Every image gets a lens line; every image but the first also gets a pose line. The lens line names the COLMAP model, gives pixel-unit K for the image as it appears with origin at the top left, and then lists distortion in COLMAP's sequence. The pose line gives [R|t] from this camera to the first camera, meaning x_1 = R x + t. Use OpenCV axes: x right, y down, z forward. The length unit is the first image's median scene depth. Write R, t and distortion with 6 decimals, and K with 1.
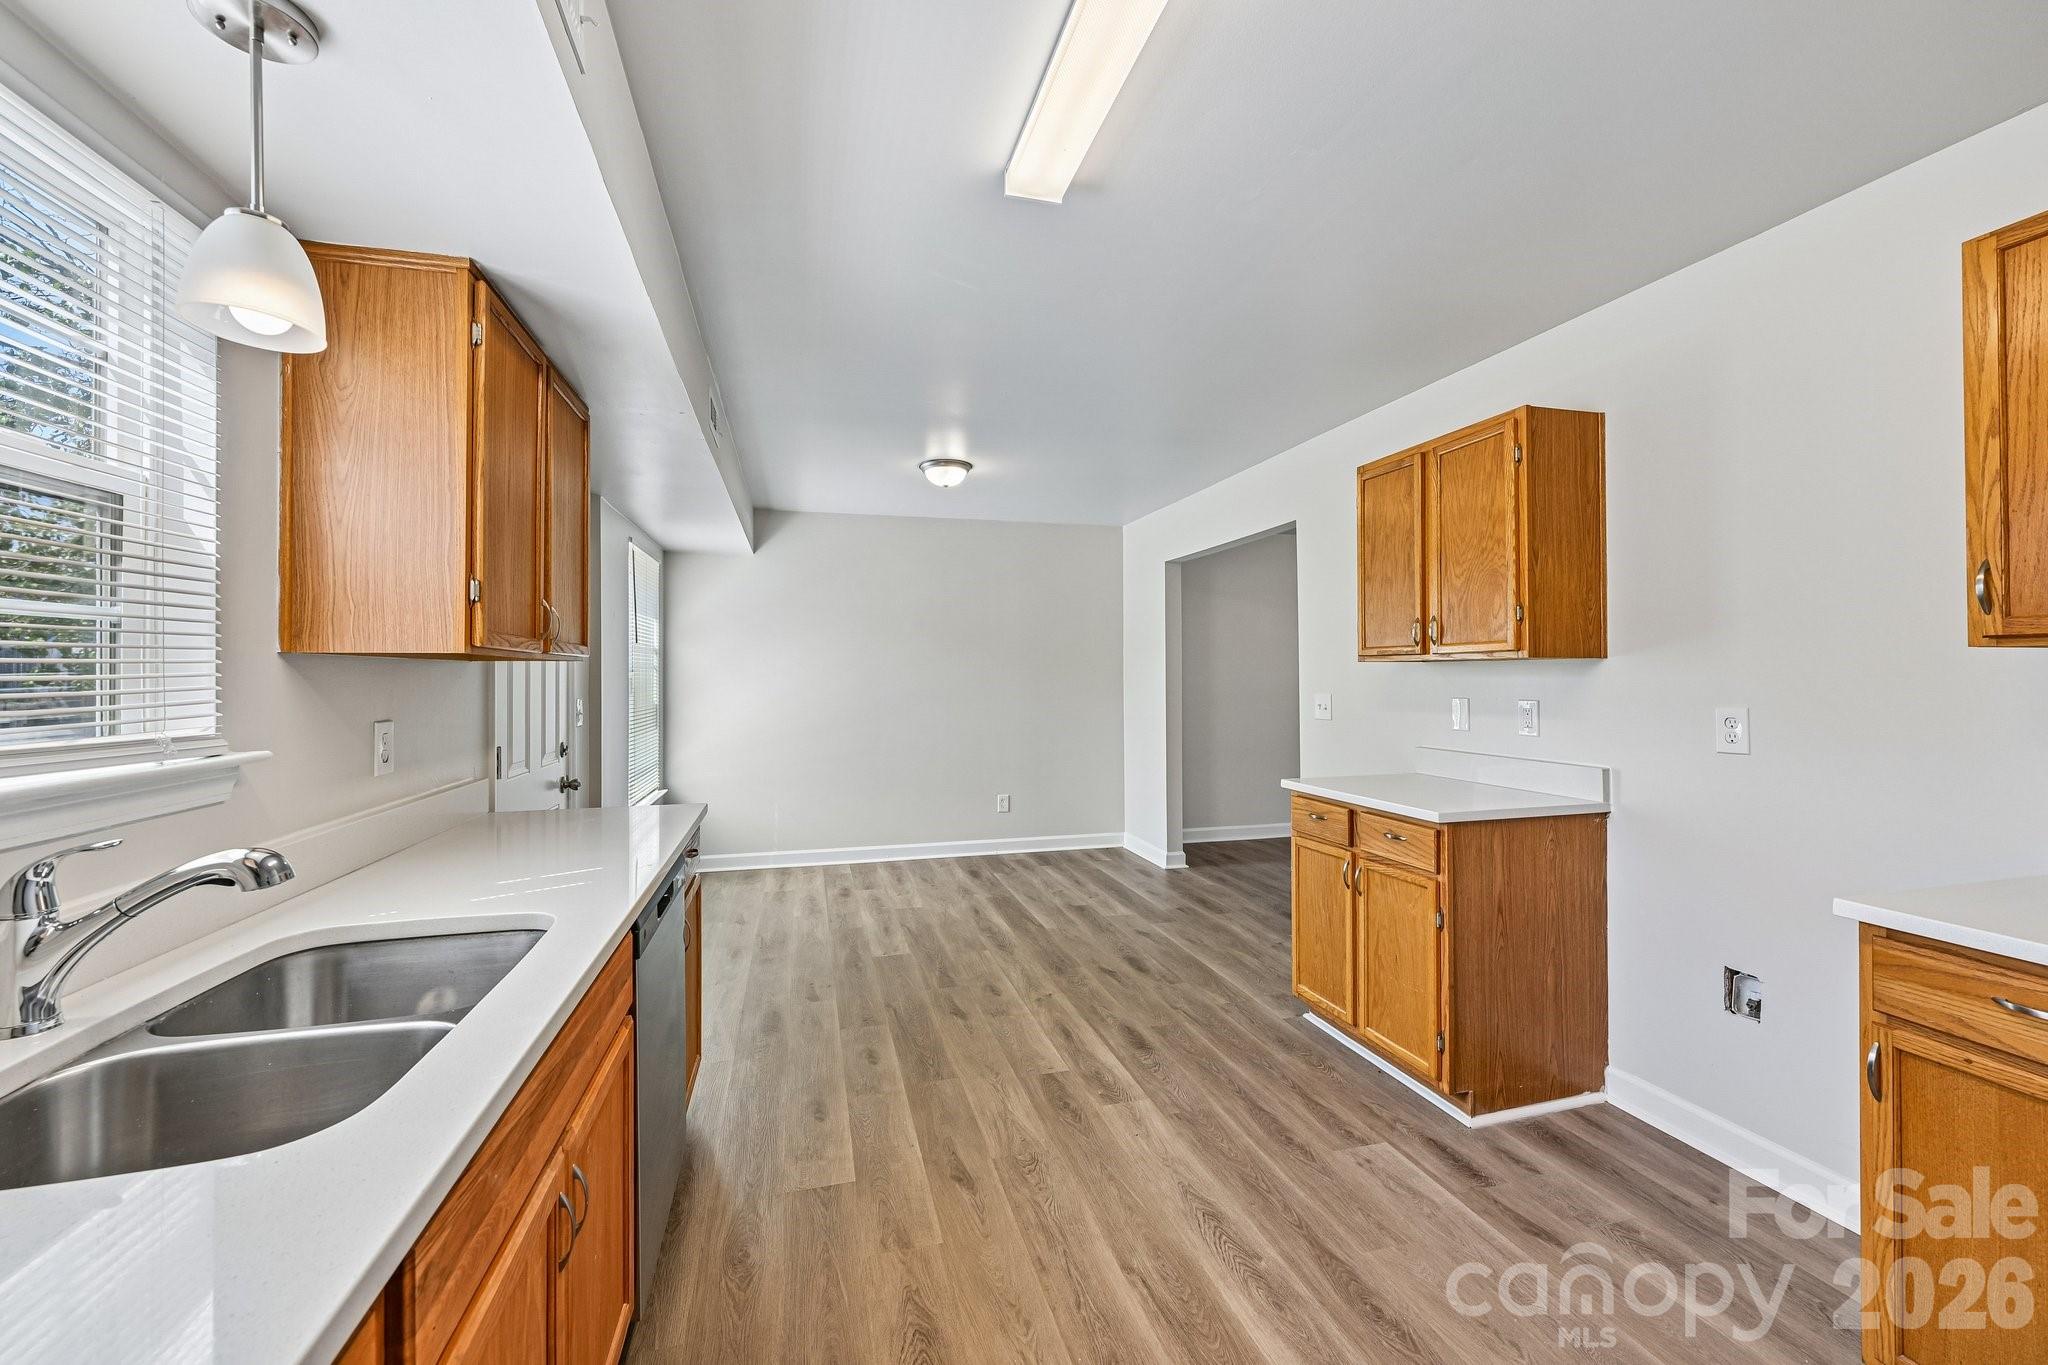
lens RADIAL K [[813.7, 0, 1017.4], [0, 813.7, 664.4], [0, 0, 1]] dist [0.000605, 0.000047]
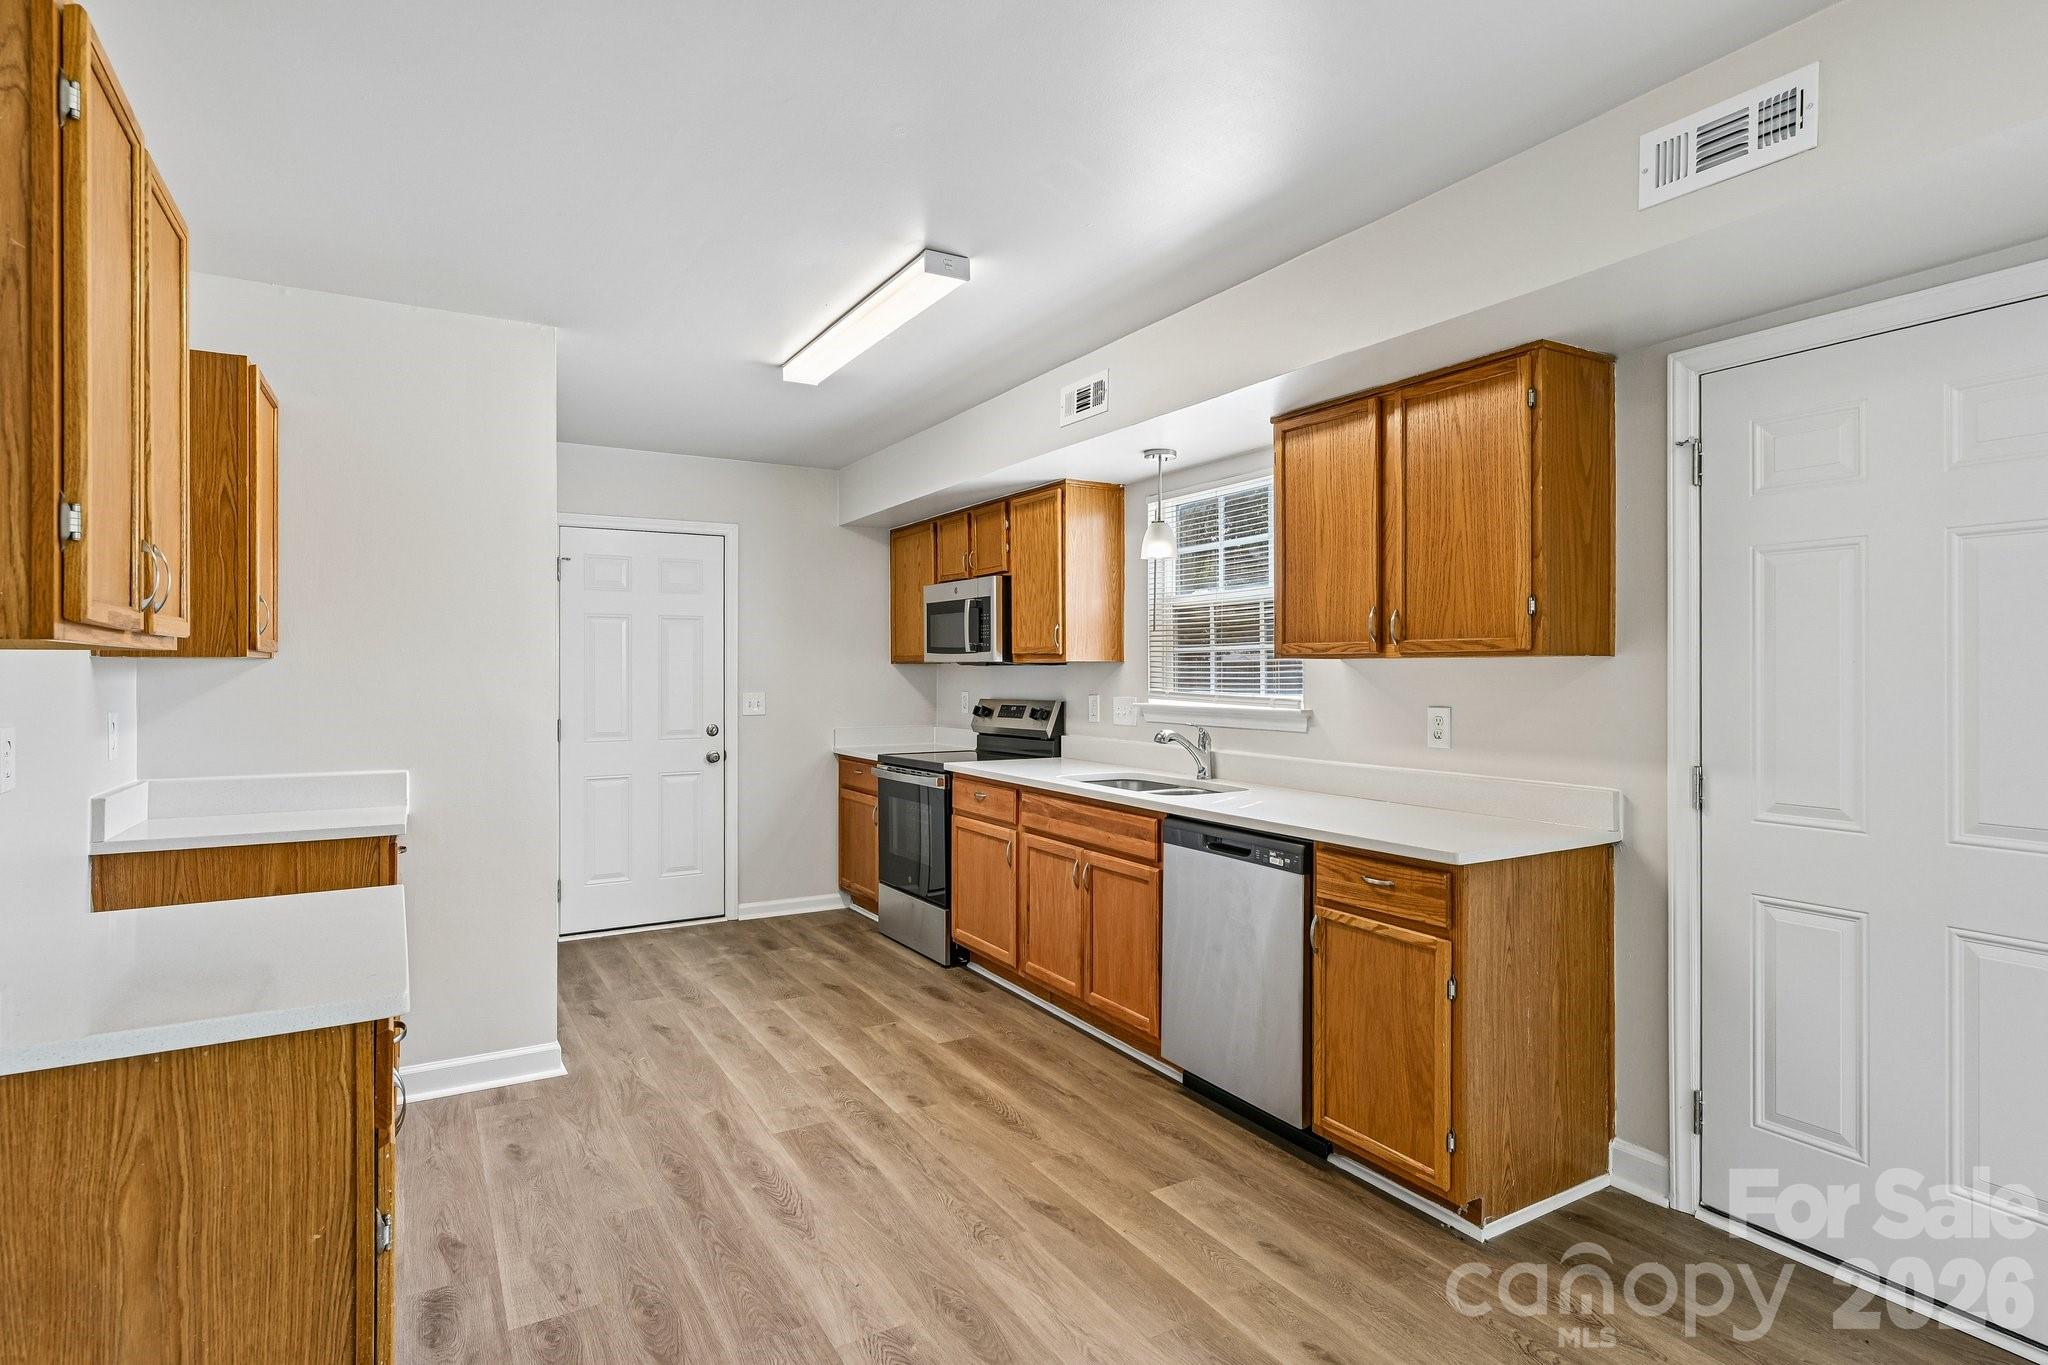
lens RADIAL K [[1036.1, 0, 1020.3], [0, 1036.1, 671.3], [0, 0, 1]] dist [-0.000003, -0.000316]
pose [[-0.963148, 0.004782, -0.268928, 0.273235], [0.007665, 0.999924, -0.009672, 0.020206], [0.268862, -0.011377, -0.963112, 2.095358]]
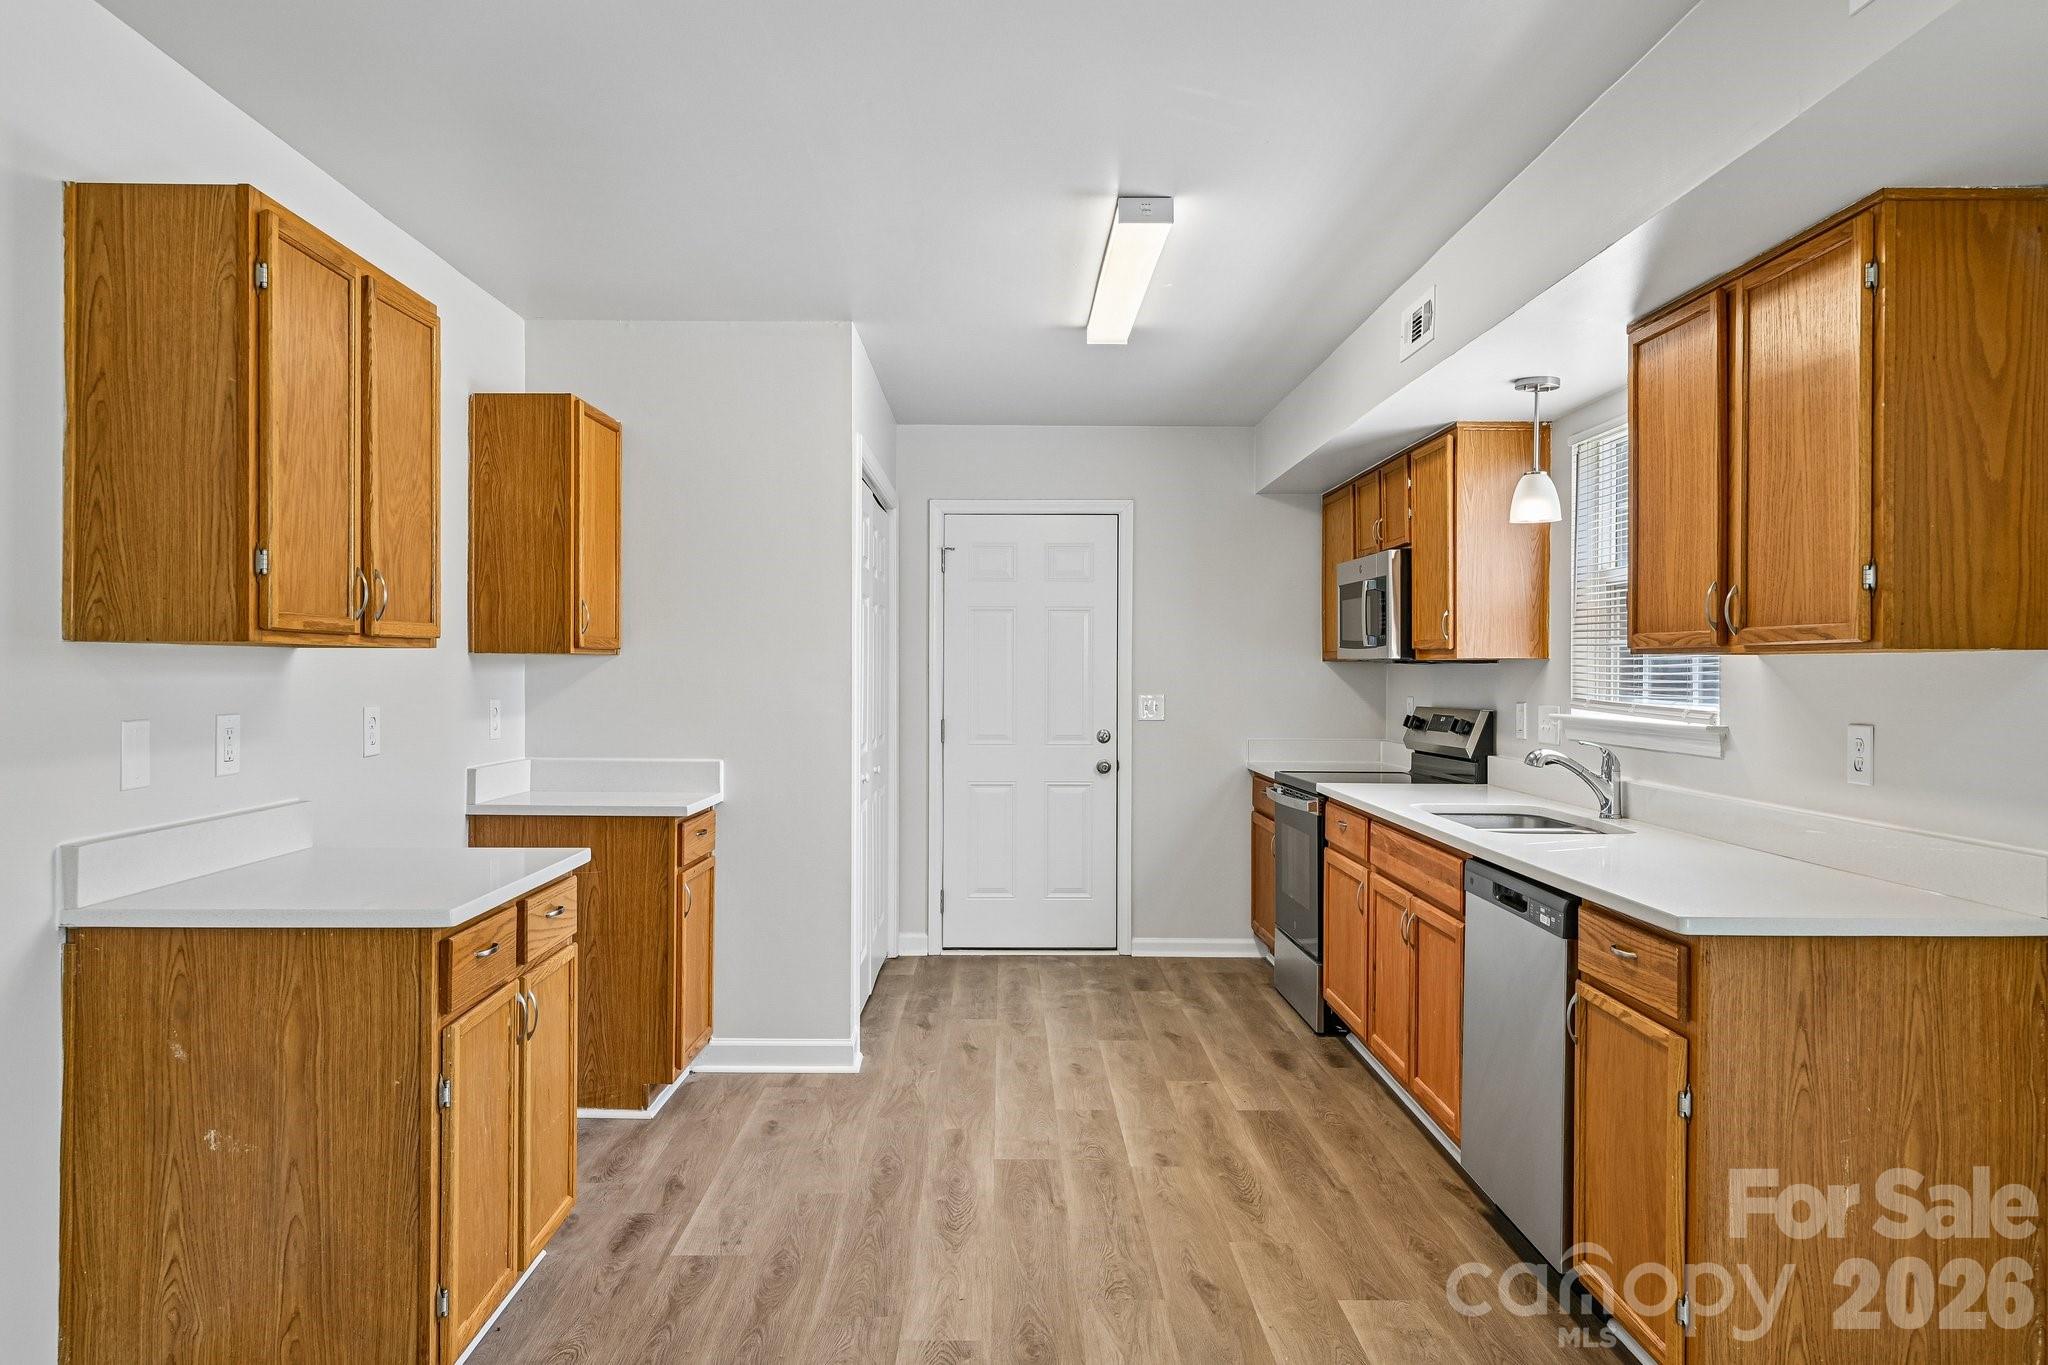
lens RADIAL K [[1348.6, 0, 1019.0], [0, 1348.6, 677.7], [0, 0, 1]] dist [0.000252, -0.000932]
pose [[-0.969191, -0.002426, 0.246297, -0.213720], [-0.004158, 0.999970, -0.006513, 0.027123], [-0.246274, -0.007337, -0.969173, 2.303760]]
